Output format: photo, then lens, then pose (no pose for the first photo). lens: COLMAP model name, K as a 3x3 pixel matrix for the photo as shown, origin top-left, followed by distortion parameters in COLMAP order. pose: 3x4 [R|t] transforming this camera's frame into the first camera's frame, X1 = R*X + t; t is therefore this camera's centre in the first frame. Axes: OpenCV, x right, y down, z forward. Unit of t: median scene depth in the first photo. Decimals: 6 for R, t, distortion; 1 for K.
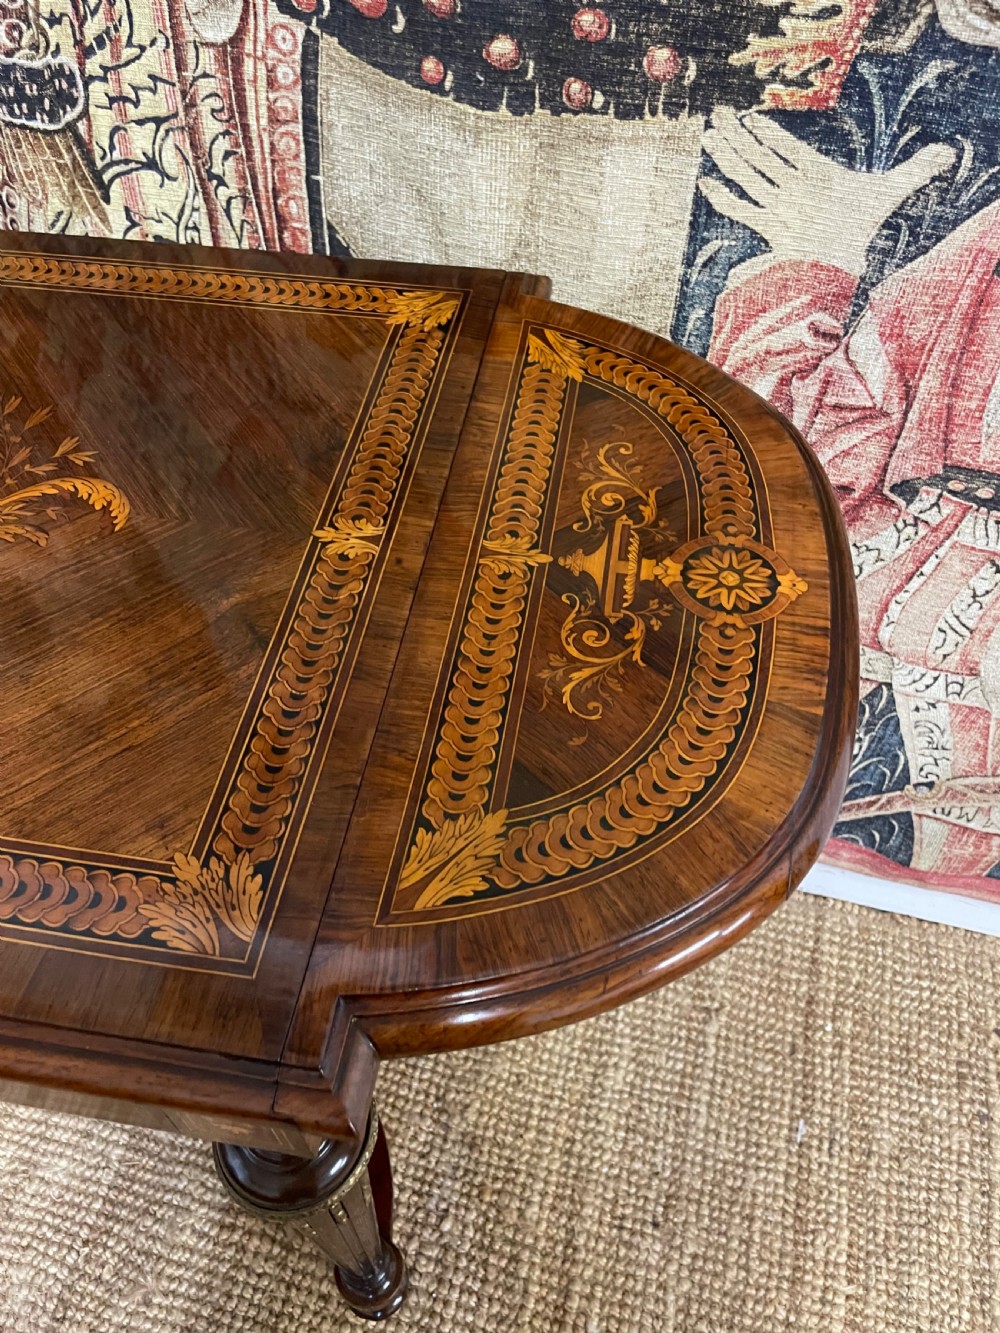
lens RADIAL K [[1031.7, 0, 486.8], [0, 1031.7, 681.3], [0, 0, 1]] dist [0.080221, -0.126973]
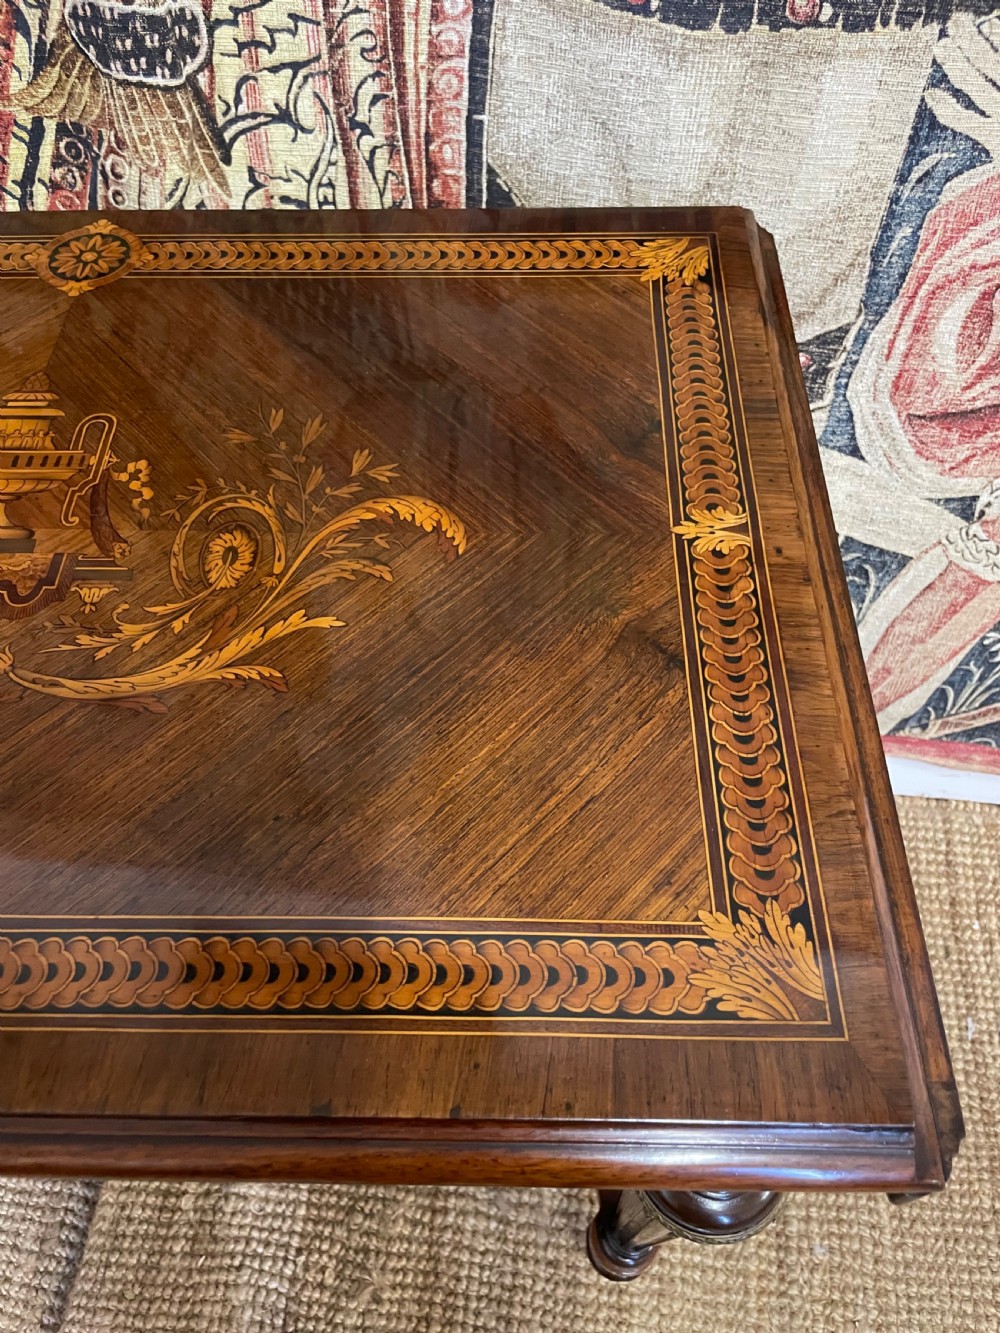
lens RADIAL K [[1031.7, 0, 502.2], [0, 1031.7, 680.8], [0, 0, 1]] dist [0.080221, -0.126973]
pose [[0.989050, -0.125385, 0.077843, -0.277630], [0.118780, 0.989329, 0.084374, -0.072935], [-0.087592, -0.074204, 0.993389, 0.061275]]
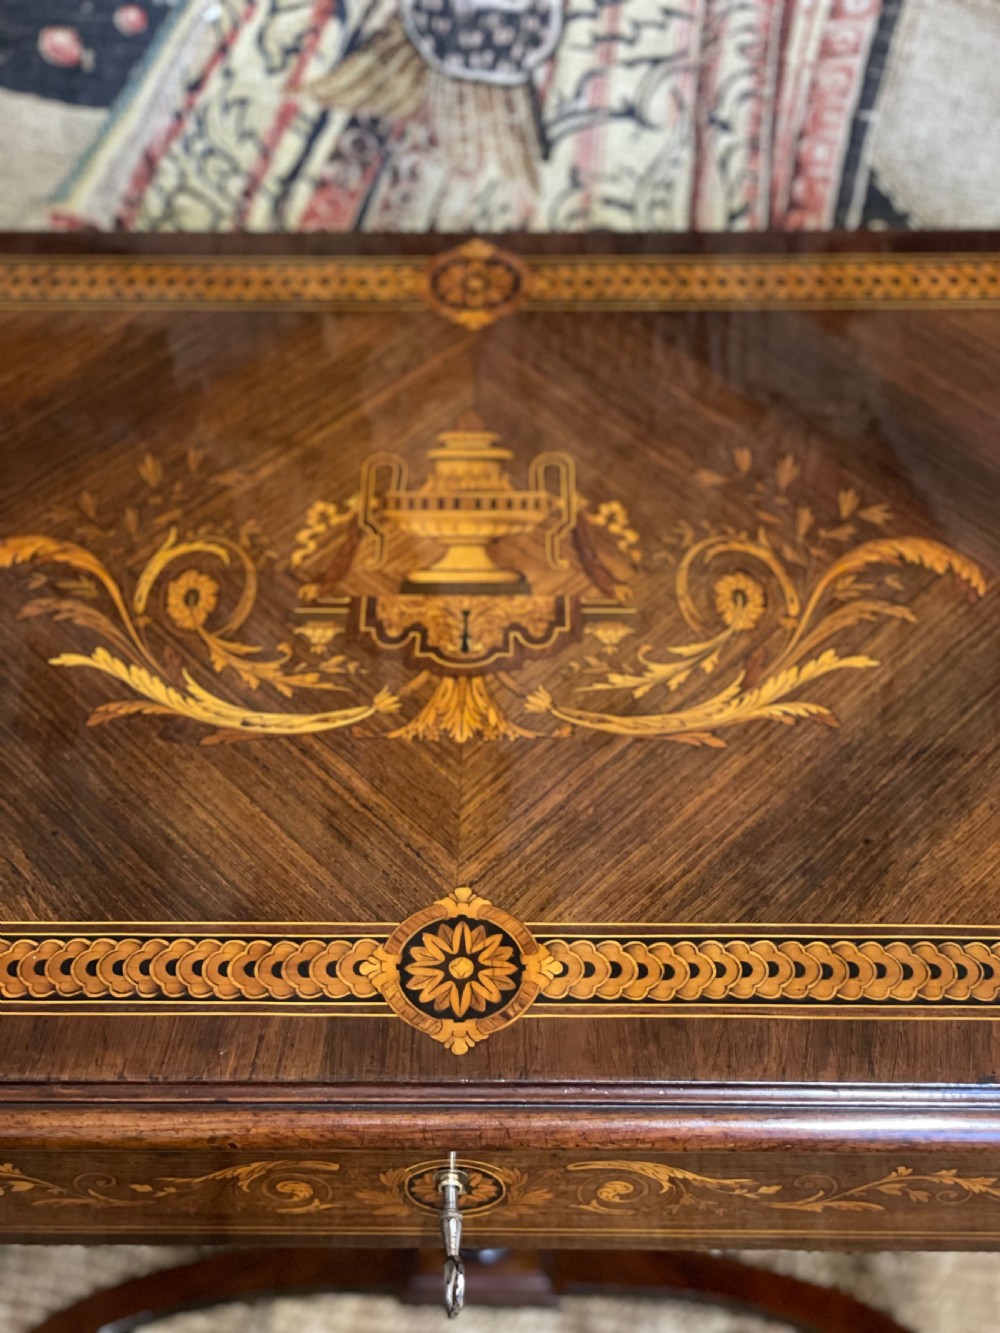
lens RADIAL K [[2042.4, 0, 487.8], [0, 2042.4, 627.1], [0, 0, 1]] dist [0.077270, 0.000000]
pose [[0.987740, -0.110681, 0.110092, -0.652859], [0.119967, 0.989416, -0.081632, -0.019431], [-0.099892, 0.093839, 0.990563, -0.441755]]
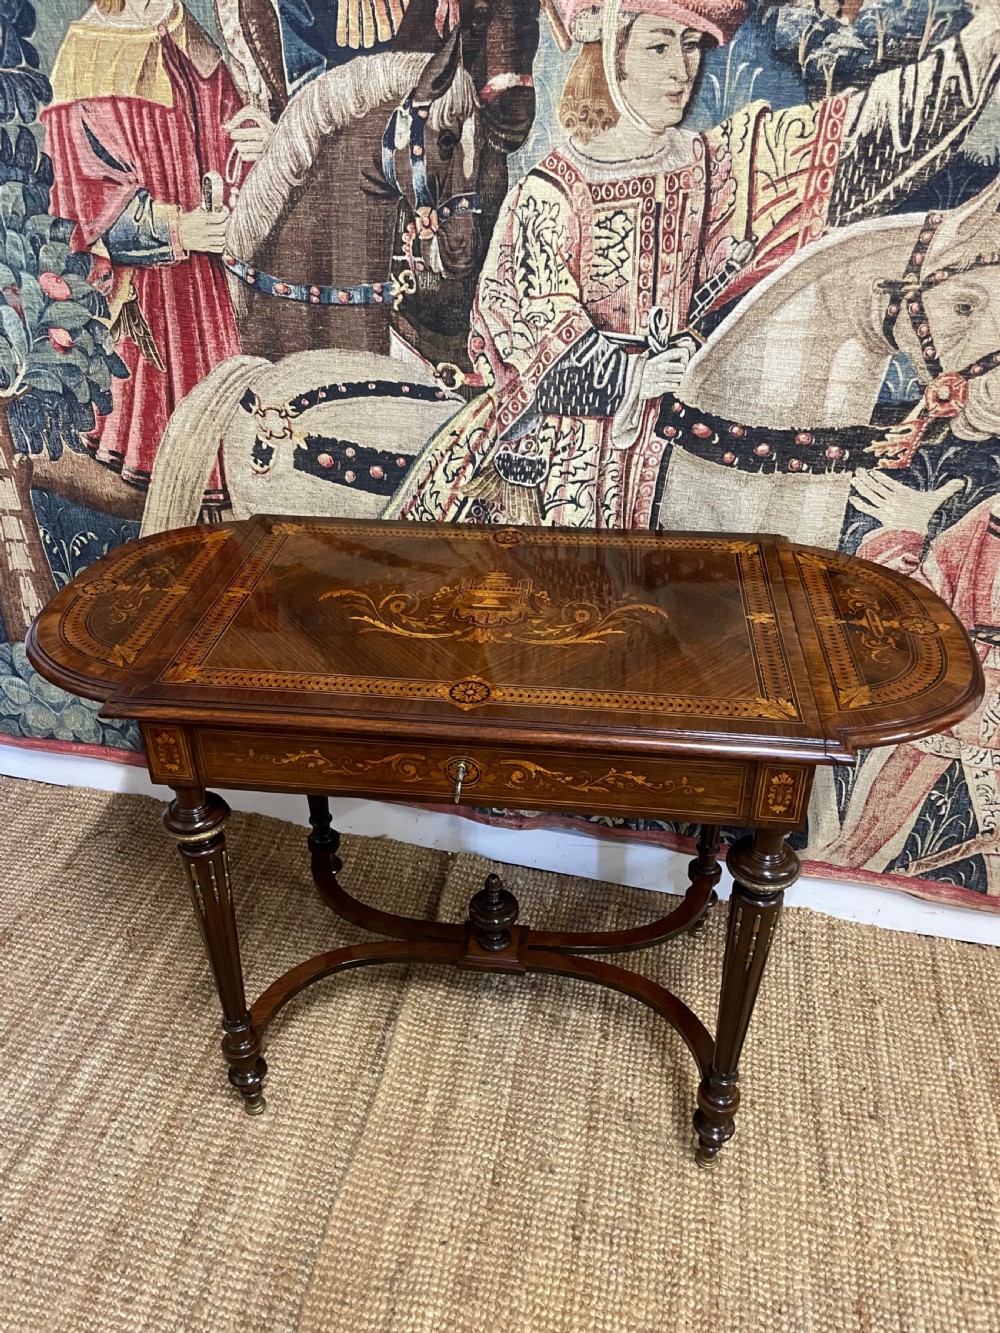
lens RADIAL K [[1031.7, 0, 481.2], [0, 1031.7, 671.2], [0, 0, 1]] dist [0.080221, -0.126973]
pose [[0.999244, -0.022731, 0.031528, -0.605369], [0.031931, 0.942581, -0.332449, 0.539904], [-0.022161, 0.333204, 0.942594, -0.886772]]
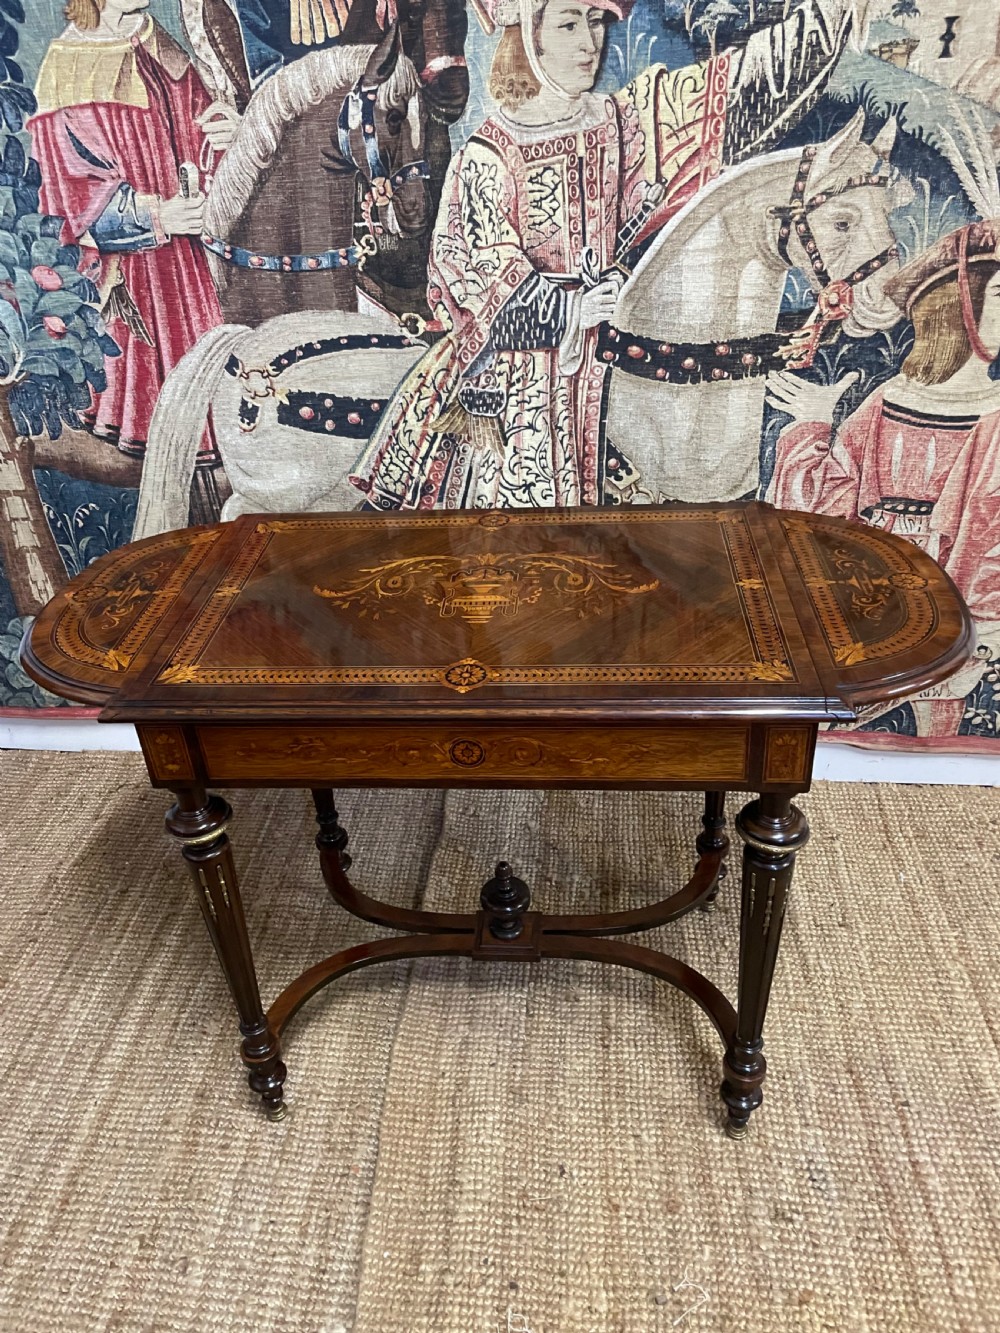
lens RADIAL K [[1032.2, 0, 484.6], [0, 1032.2, 658.6], [0, 0, 1]] dist [0.074607, -0.118059]
pose [[0.987138, -0.127751, 0.096114, -0.754060], [0.153051, 0.928882, -0.337274, 0.825705], [-0.046192, 0.347647, 0.936487, -1.090497]]
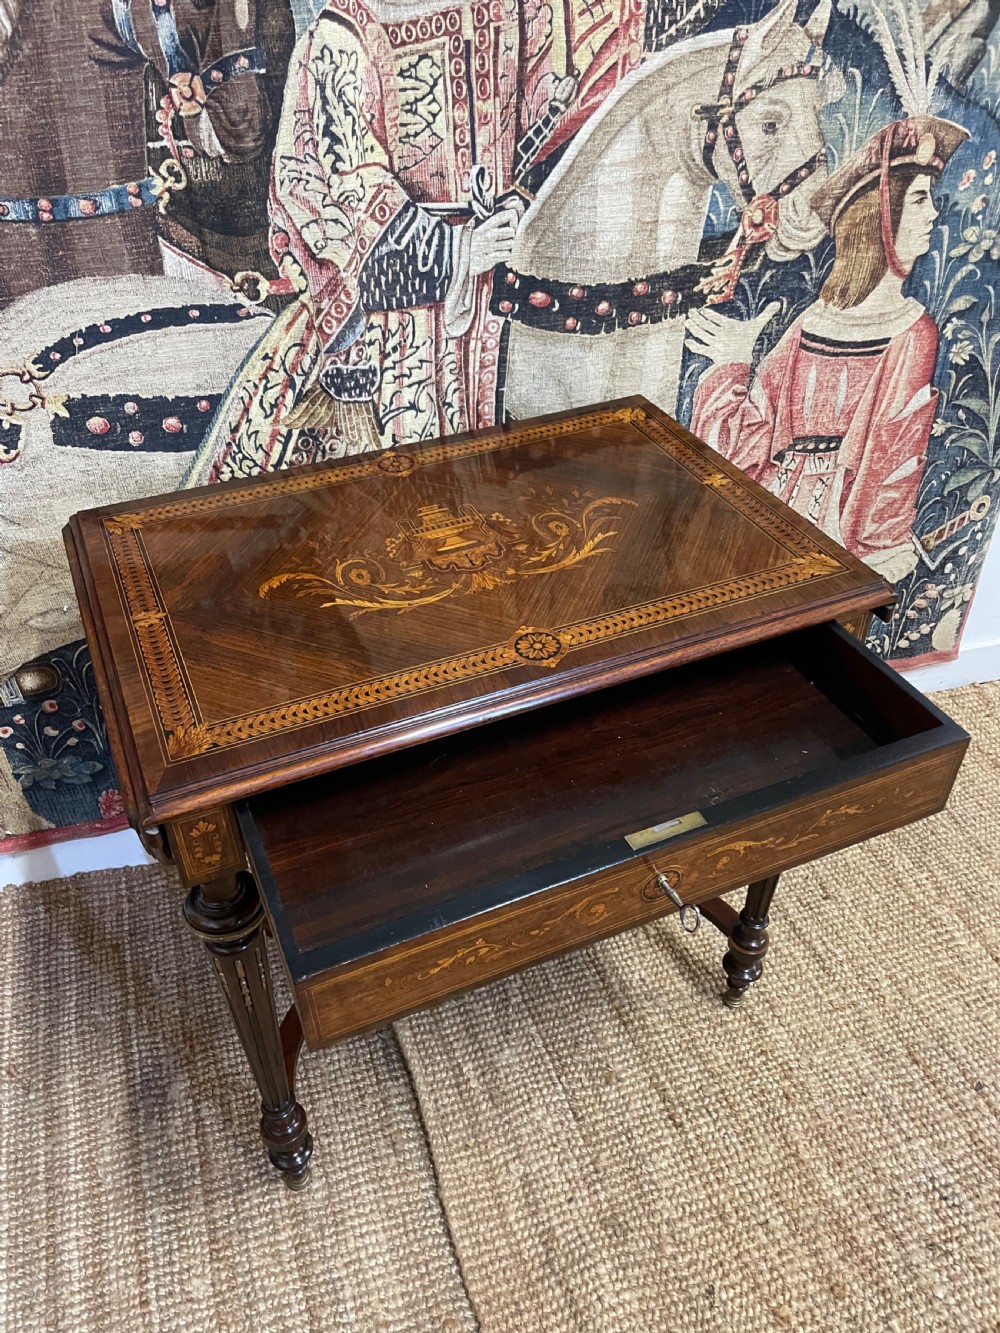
lens RADIAL K [[1031.7, 0, 495.2], [0, 1031.7, 680.0], [0, 0, 1]] dist [0.080221, -0.126973]
pose [[0.837778, -0.348760, 0.420113, -1.194234], [0.431663, 0.894222, -0.118465, 0.234934], [-0.334358, 0.280595, 0.899706, -0.604674]]
